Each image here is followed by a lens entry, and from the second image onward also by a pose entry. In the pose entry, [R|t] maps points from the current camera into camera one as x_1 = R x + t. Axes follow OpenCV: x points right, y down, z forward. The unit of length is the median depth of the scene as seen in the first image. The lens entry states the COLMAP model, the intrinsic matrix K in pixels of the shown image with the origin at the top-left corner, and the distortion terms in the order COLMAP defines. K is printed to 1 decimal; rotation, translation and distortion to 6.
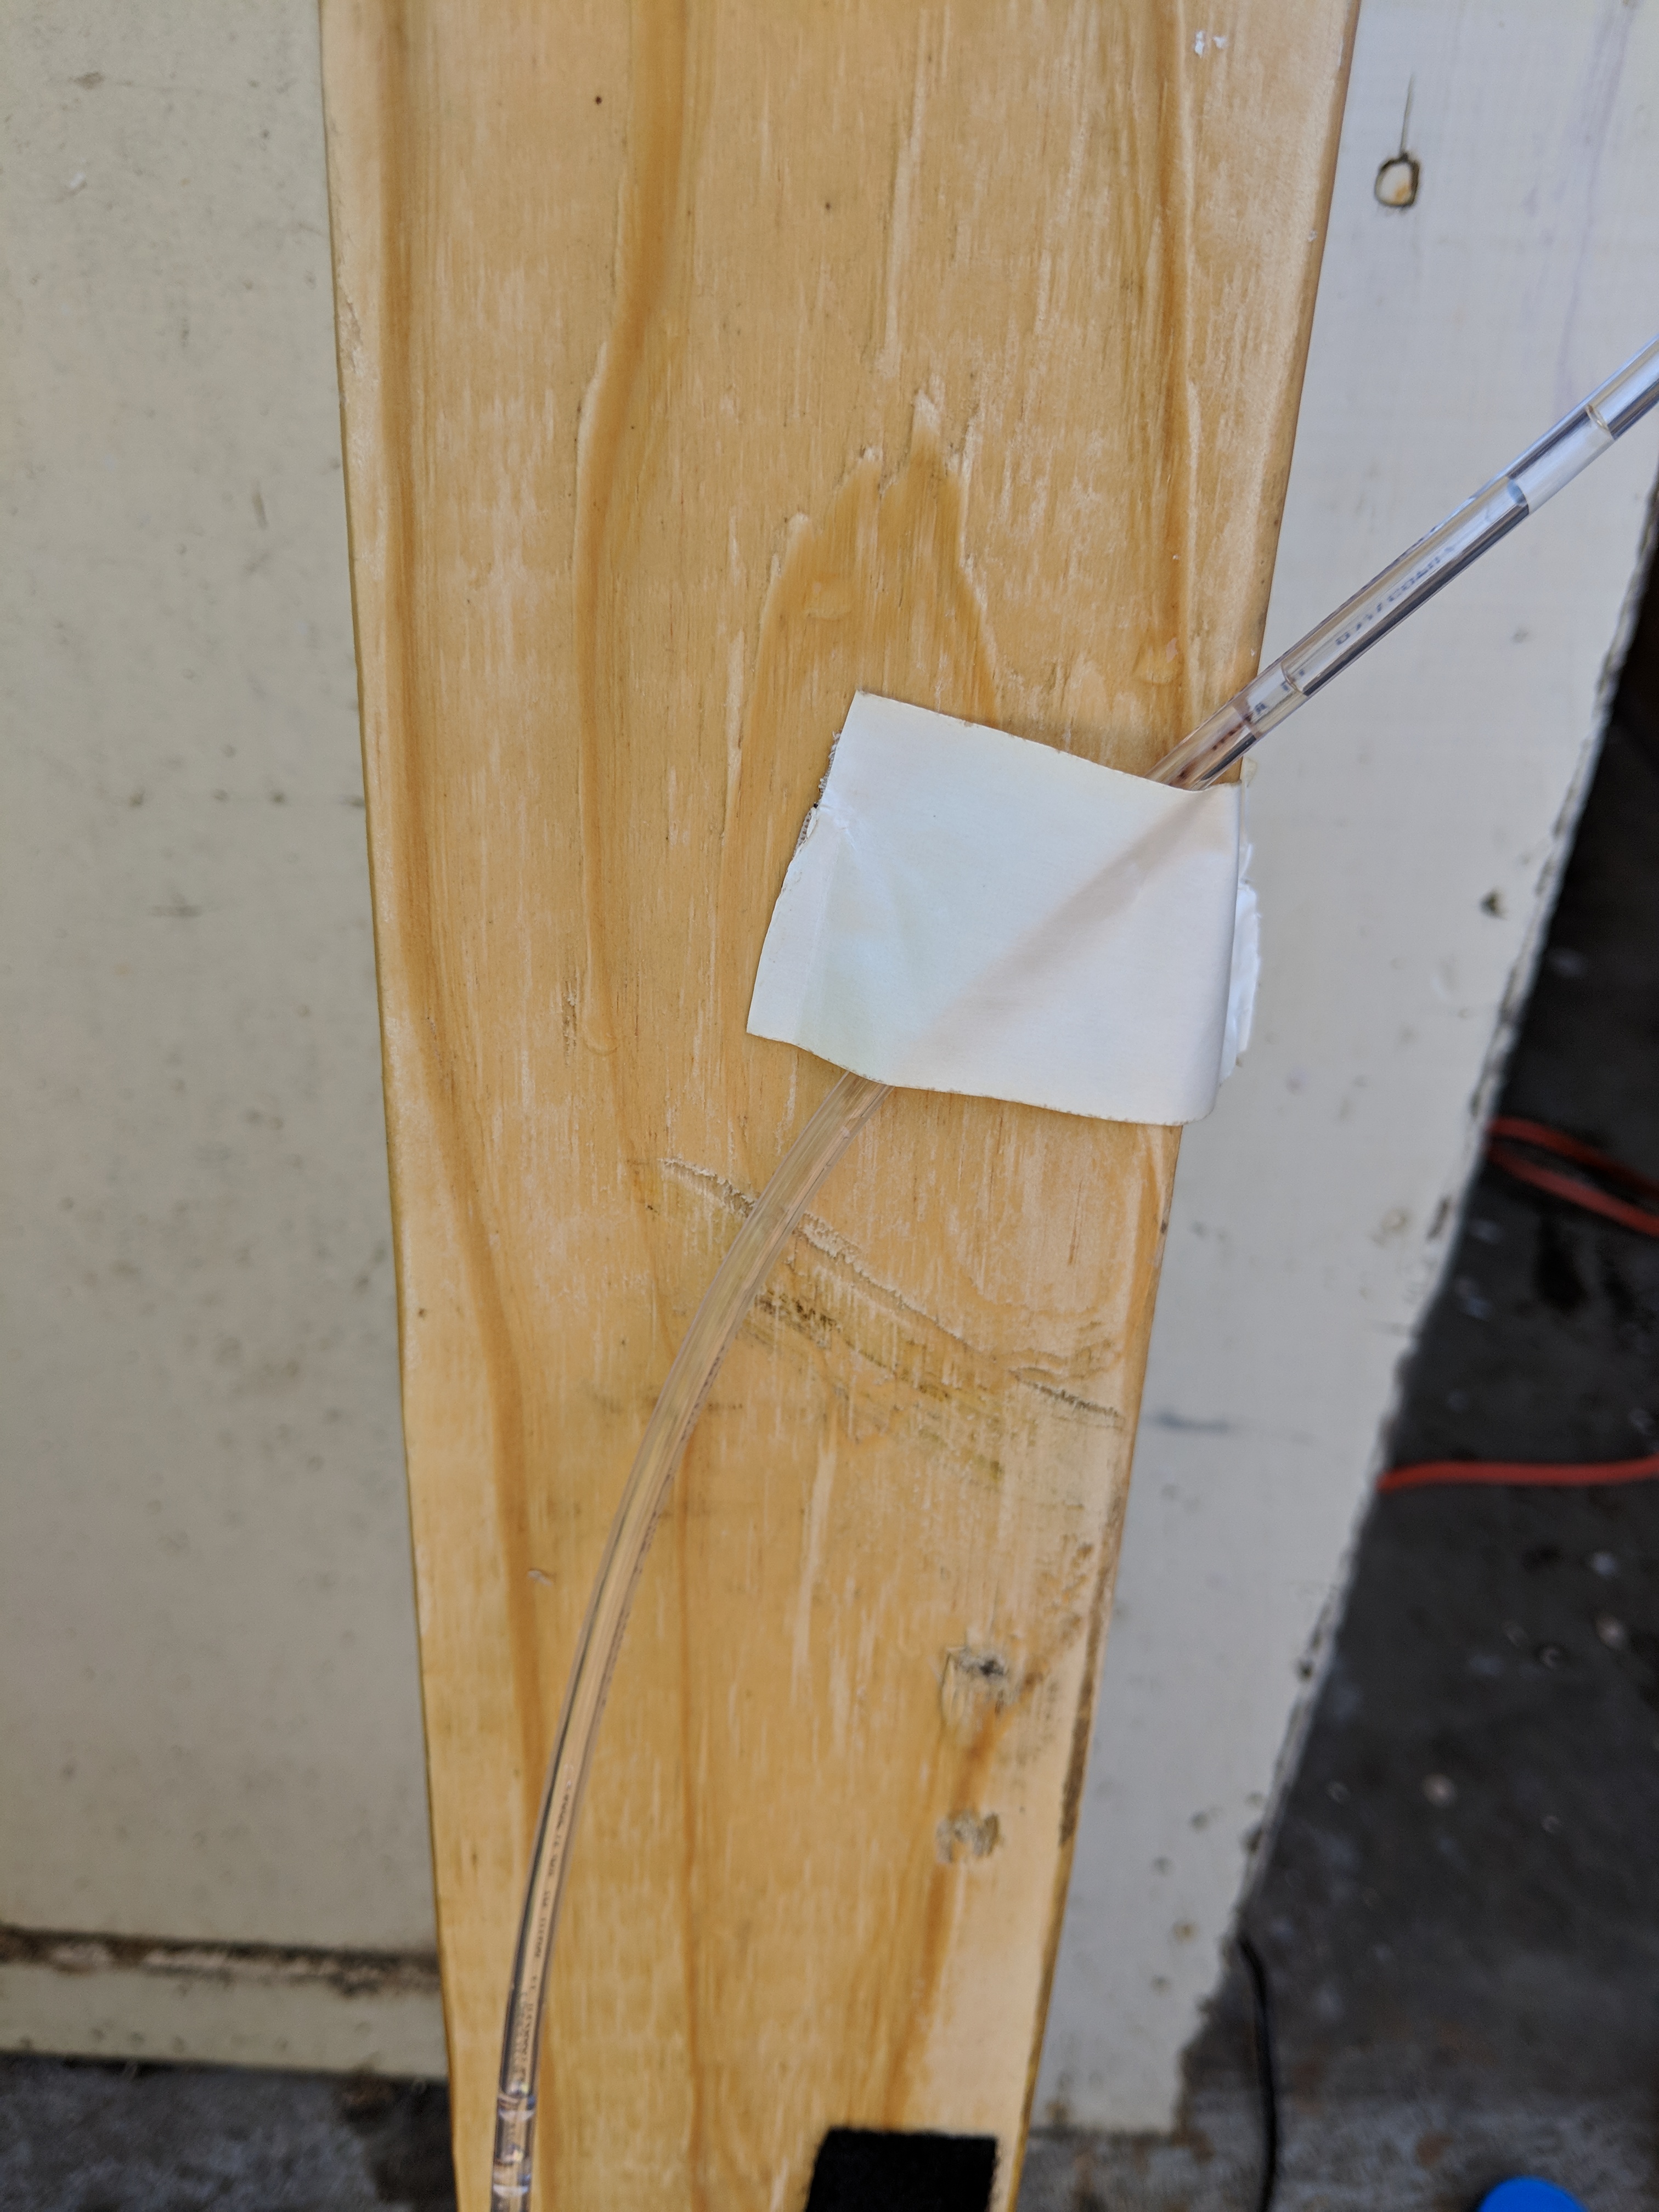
lens RADIAL K [[1702.4, 0, 892.6], [0, 1702.4, 1104.2], [0, 0, 1]] dist [0.003686, -0.059003]
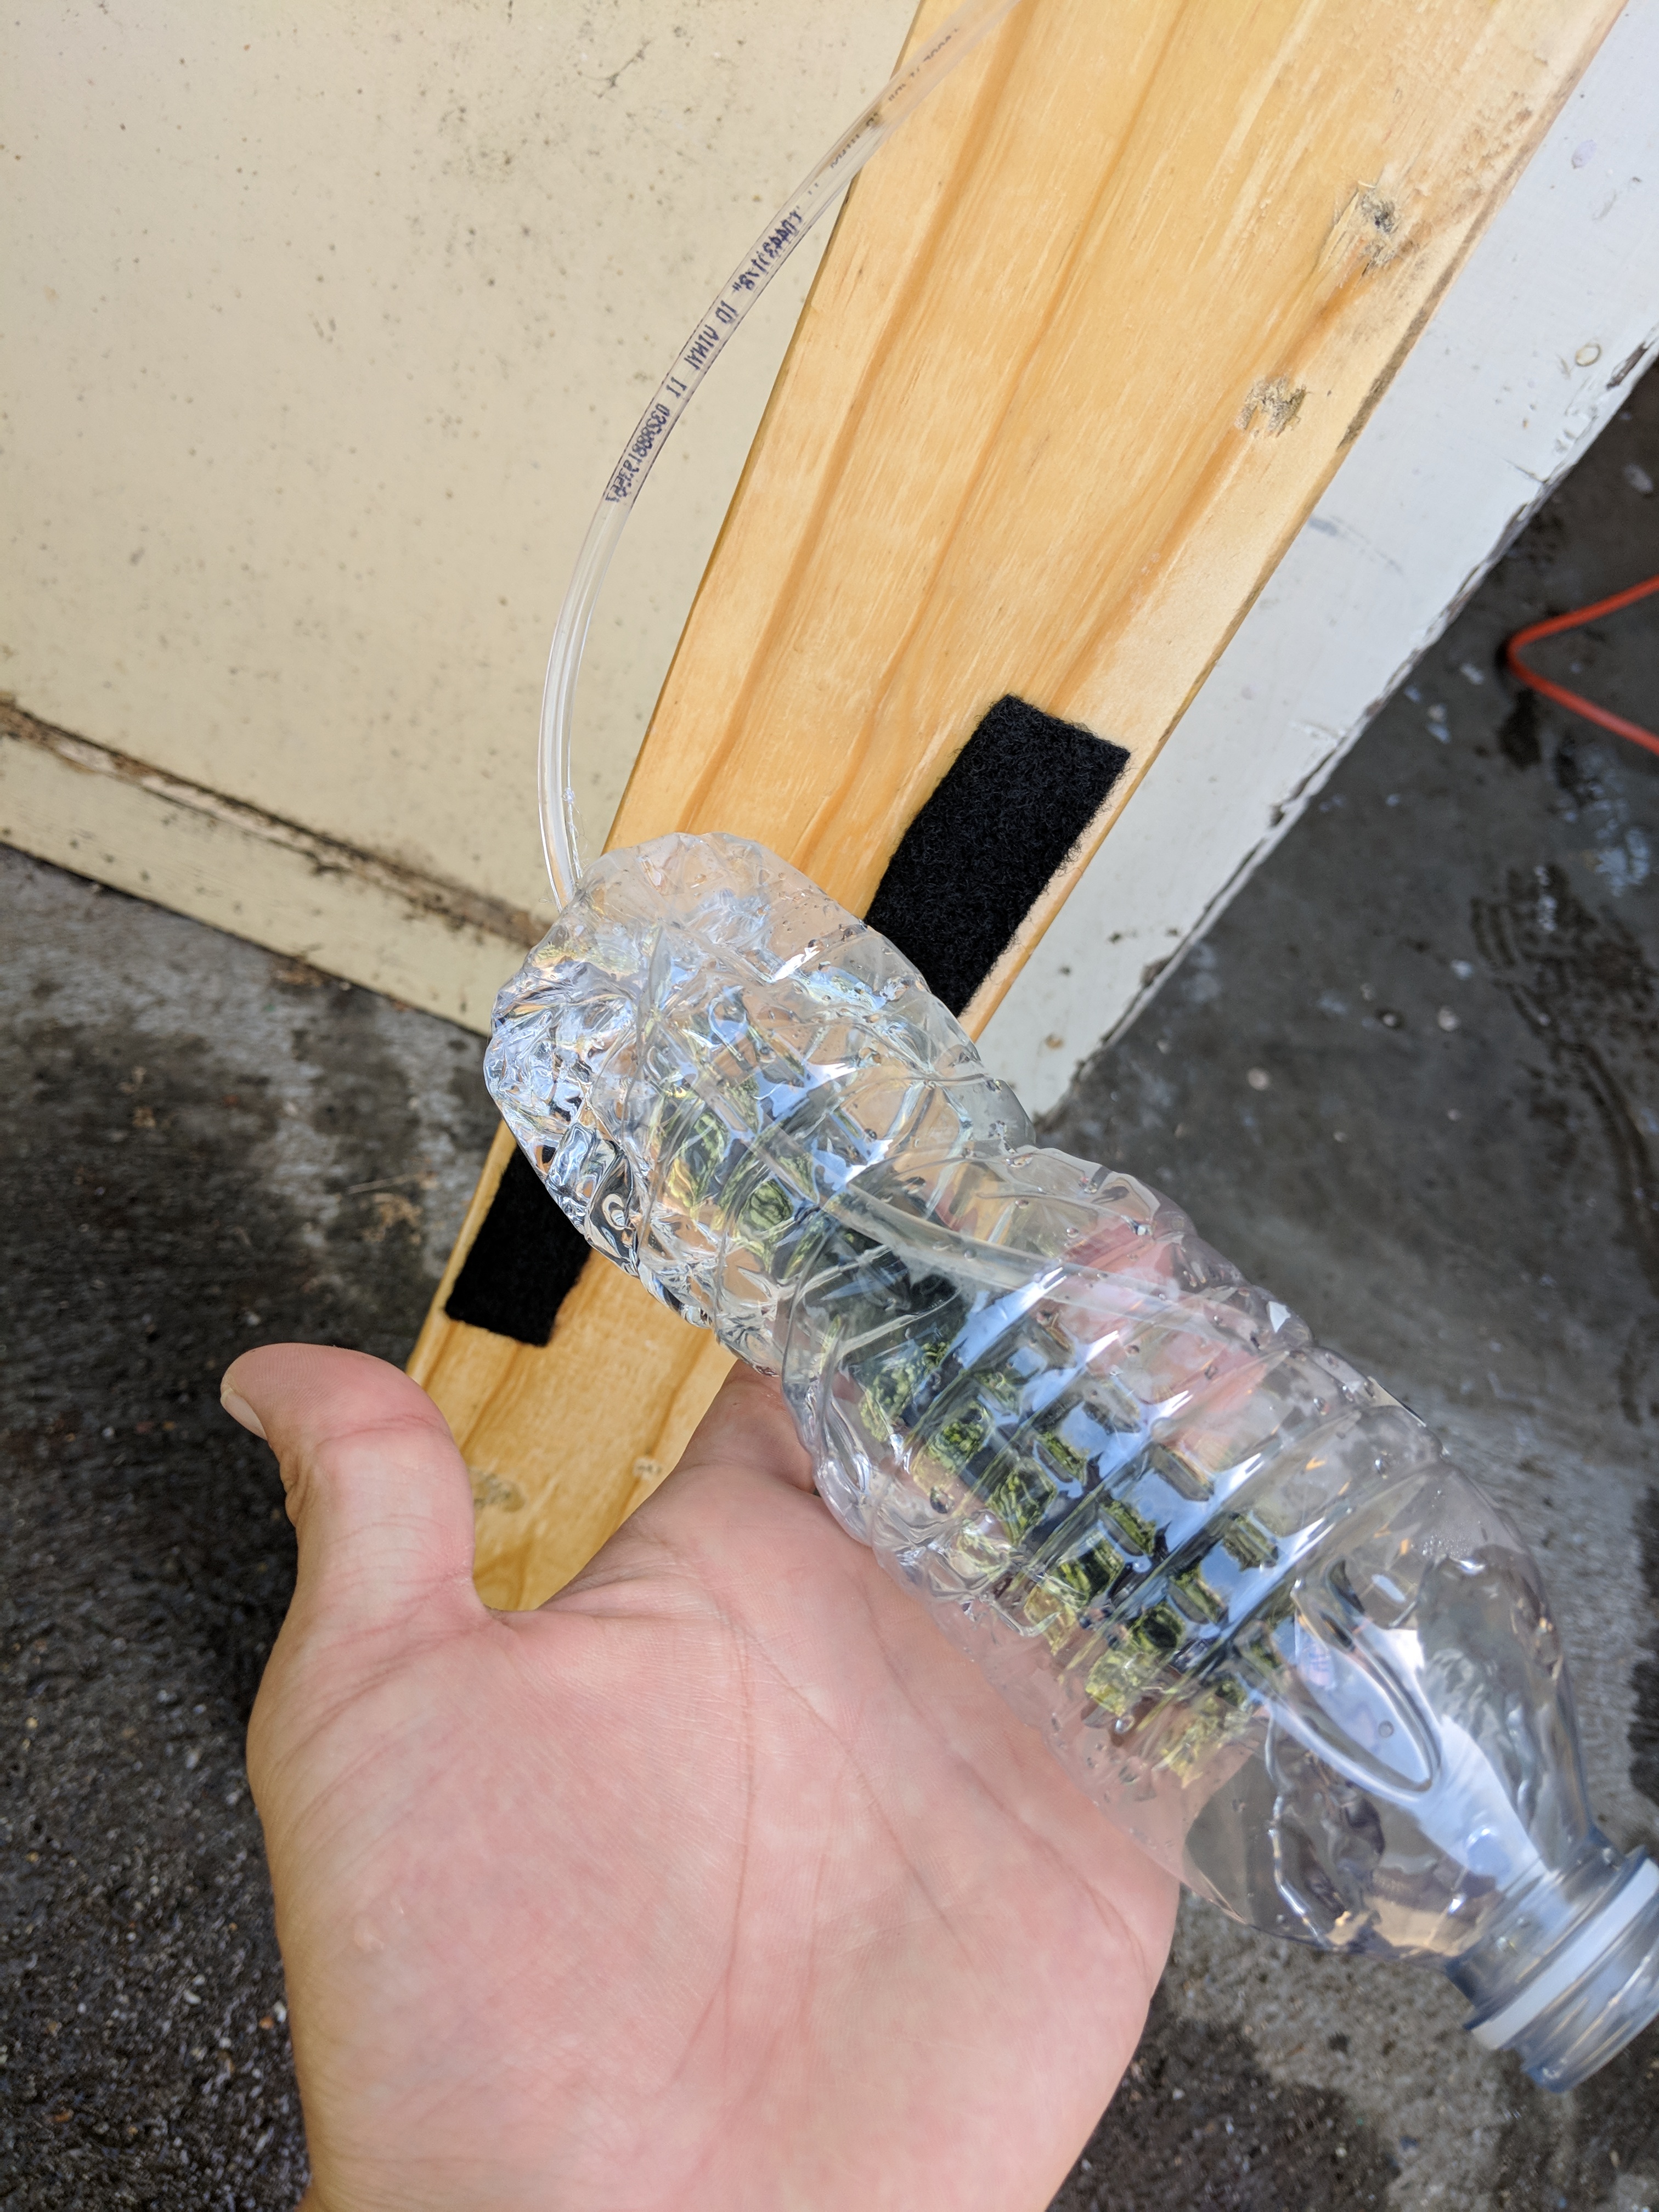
lens RADIAL K [[1682.9, 0, 820.7], [0, 1682.9, 1030.8], [0, 0, 1]] dist [0.005514, -0.076429]
pose [[0.944530, 0.318527, 0.080023, -0.077702], [-0.327675, 0.897510, 0.295136, 0.223147], [0.022187, -0.304986, 0.952098, -0.084031]]
